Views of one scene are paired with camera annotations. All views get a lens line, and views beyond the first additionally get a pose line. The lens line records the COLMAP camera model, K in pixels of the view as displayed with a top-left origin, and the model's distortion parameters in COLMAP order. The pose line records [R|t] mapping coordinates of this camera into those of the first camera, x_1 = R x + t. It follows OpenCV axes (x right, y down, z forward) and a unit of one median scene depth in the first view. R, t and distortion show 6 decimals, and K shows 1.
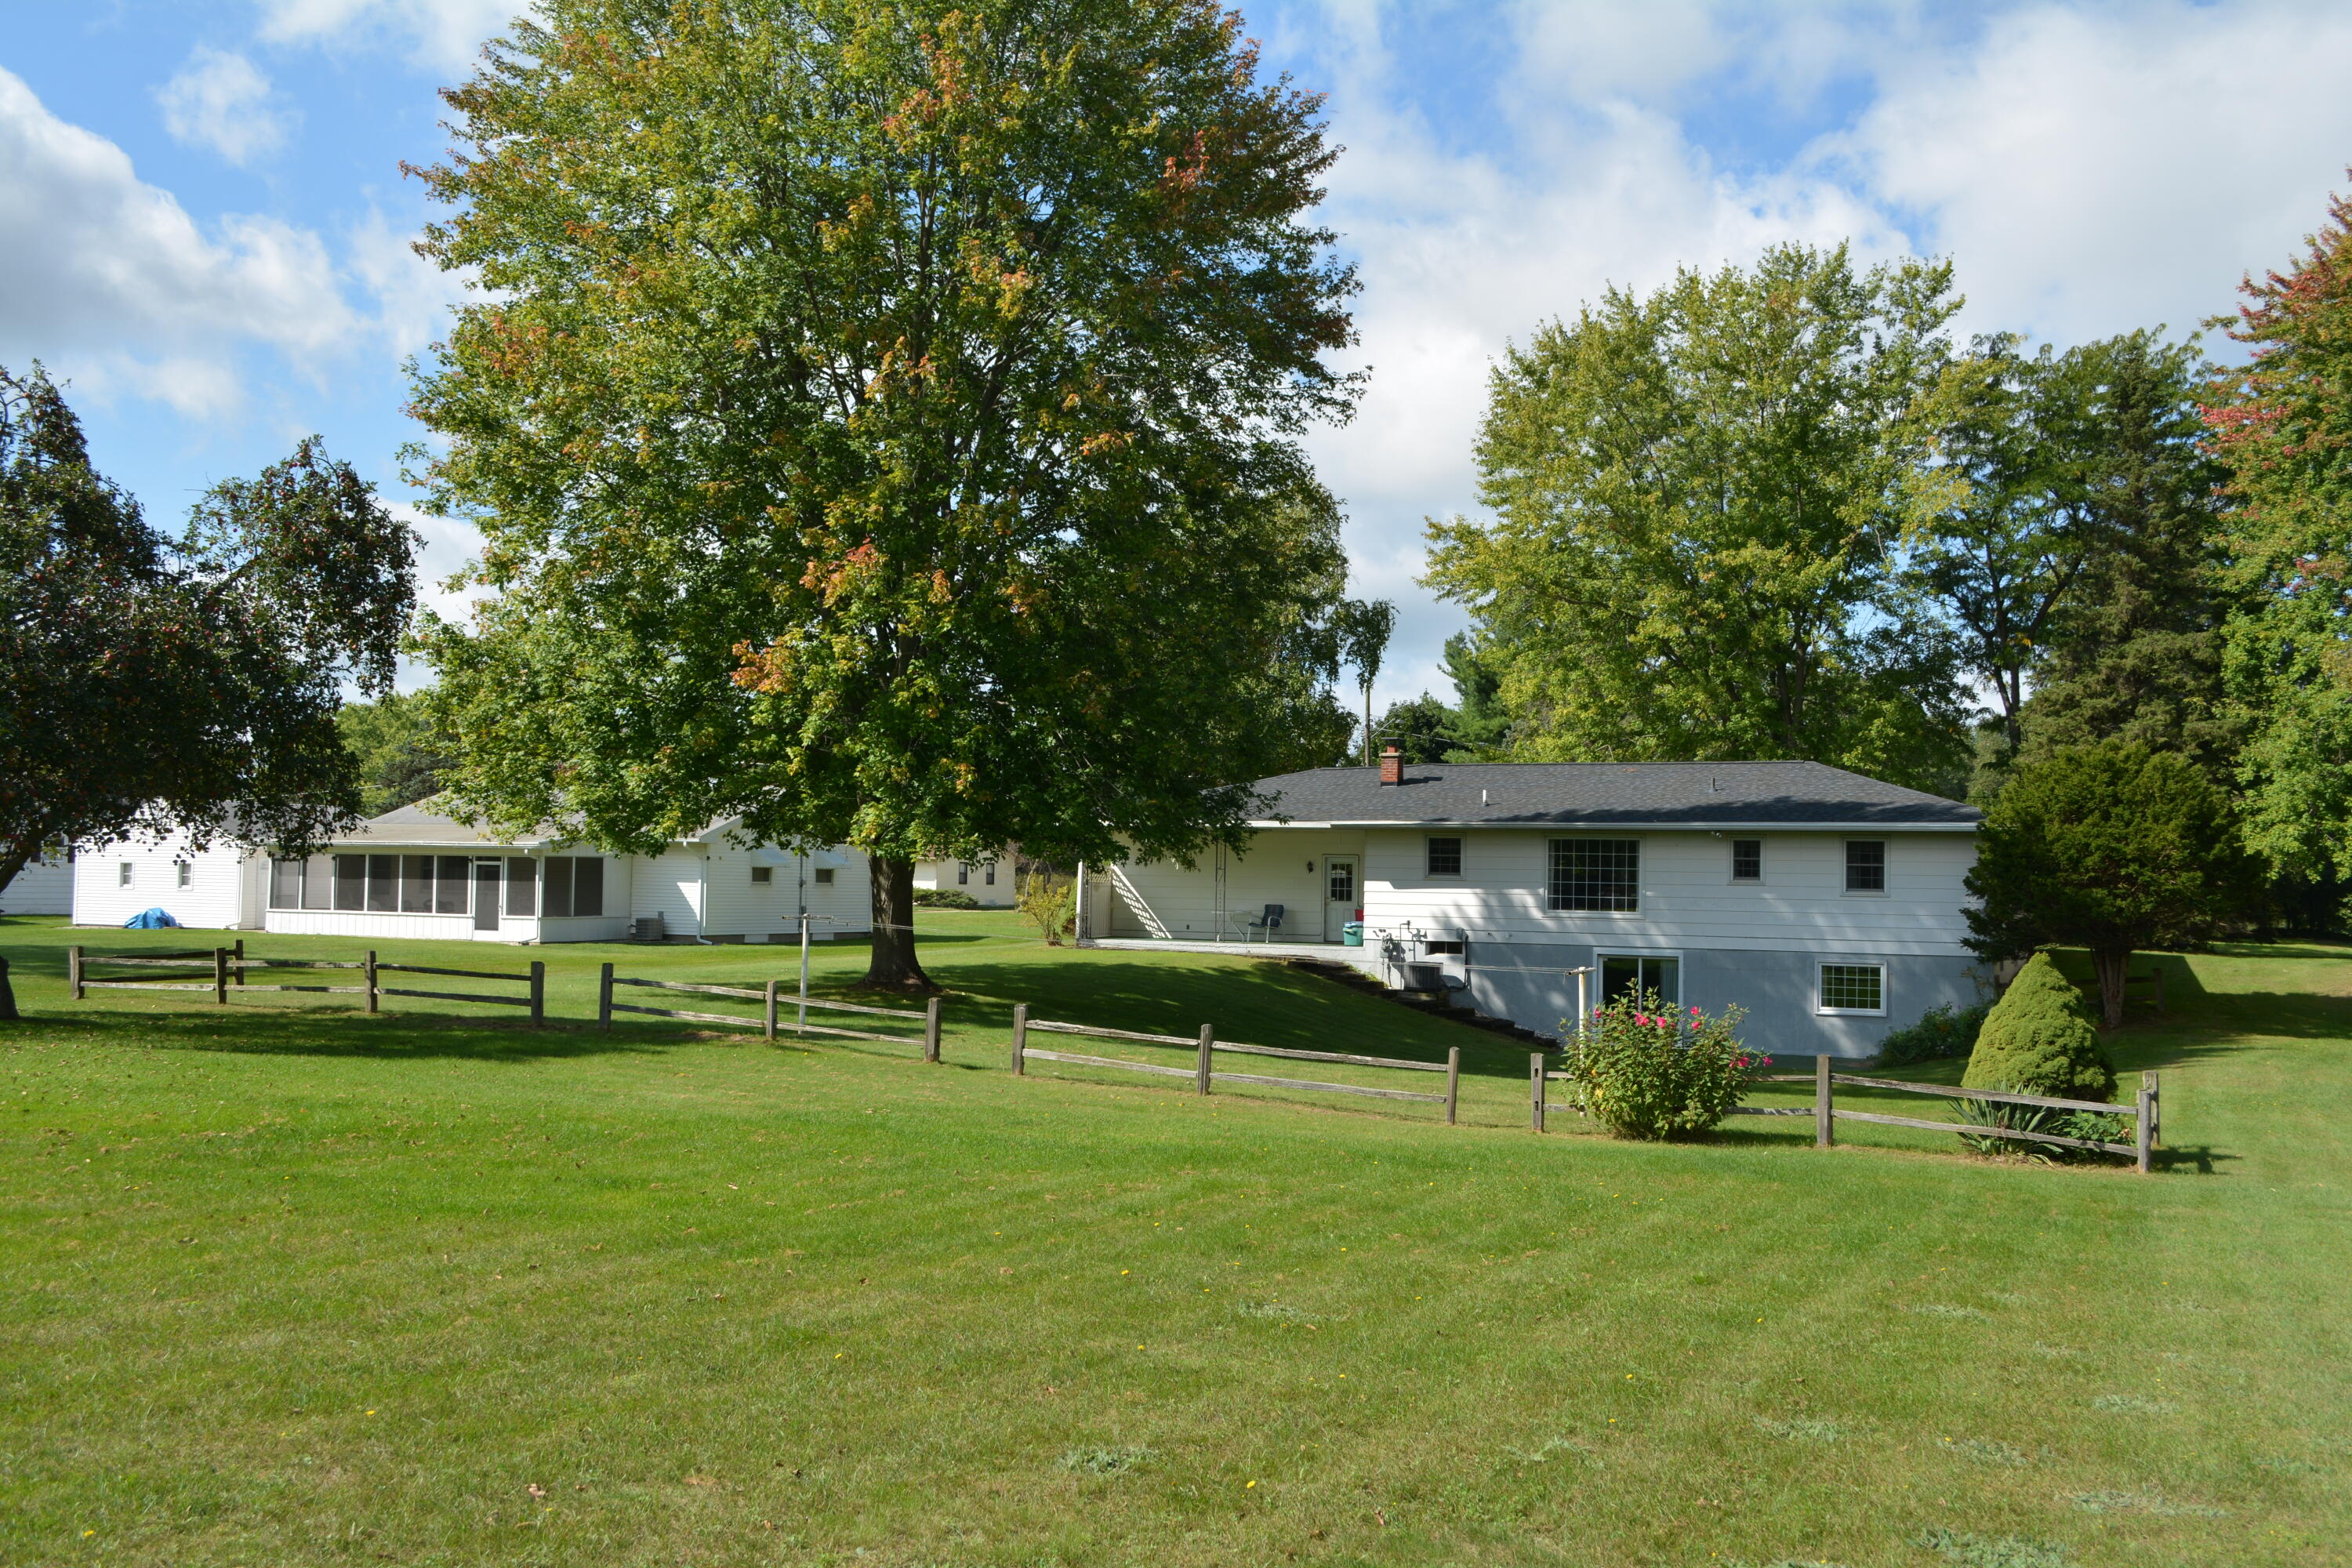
lens RADIAL K [[2222.3, 0, 1168.3], [0, 2222.3, 796.9], [0, 0, 1]] dist [-0.018121, 0.000000]
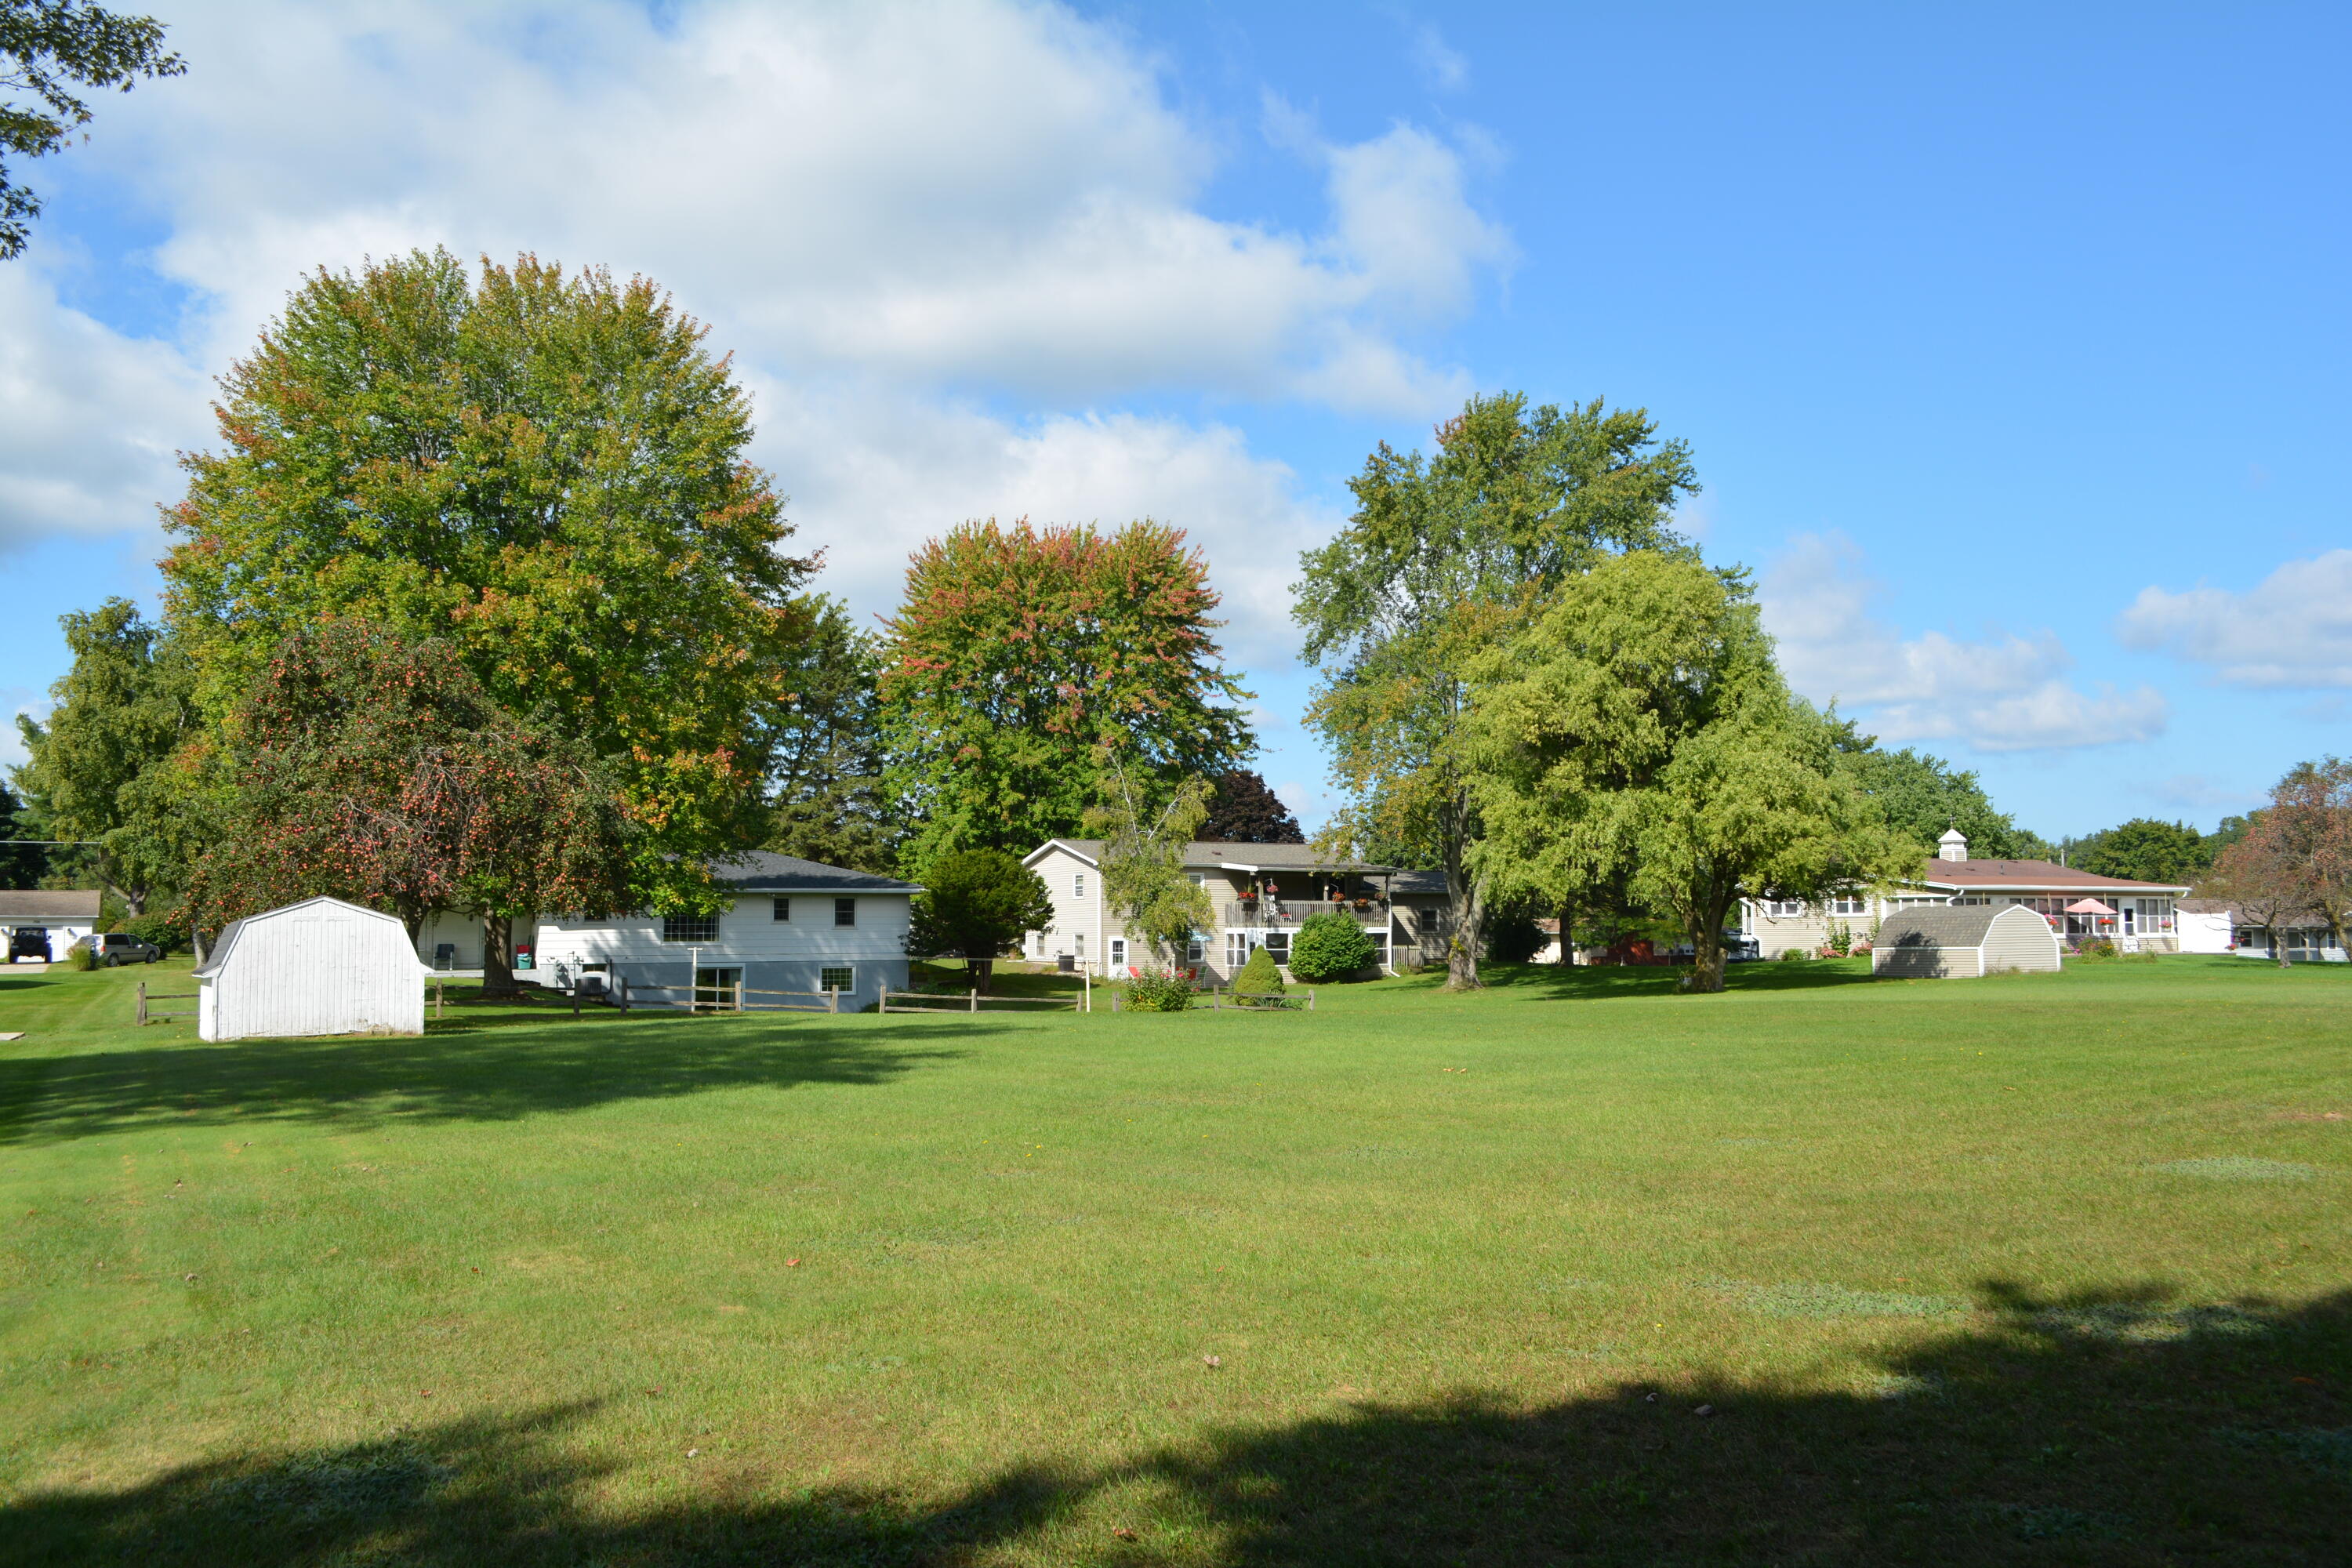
lens RADIAL K [[2012.5, 0, 1180.8], [0, 2012.5, 788.8], [0, 0, 1]] dist [-0.011238, -0.003307]
pose [[0.598485, 0.035065, 0.800366, -0.776938], [-0.014206, 0.999349, -0.033159, -0.017555], [-0.801008, 0.008475, 0.598593, -0.190462]]
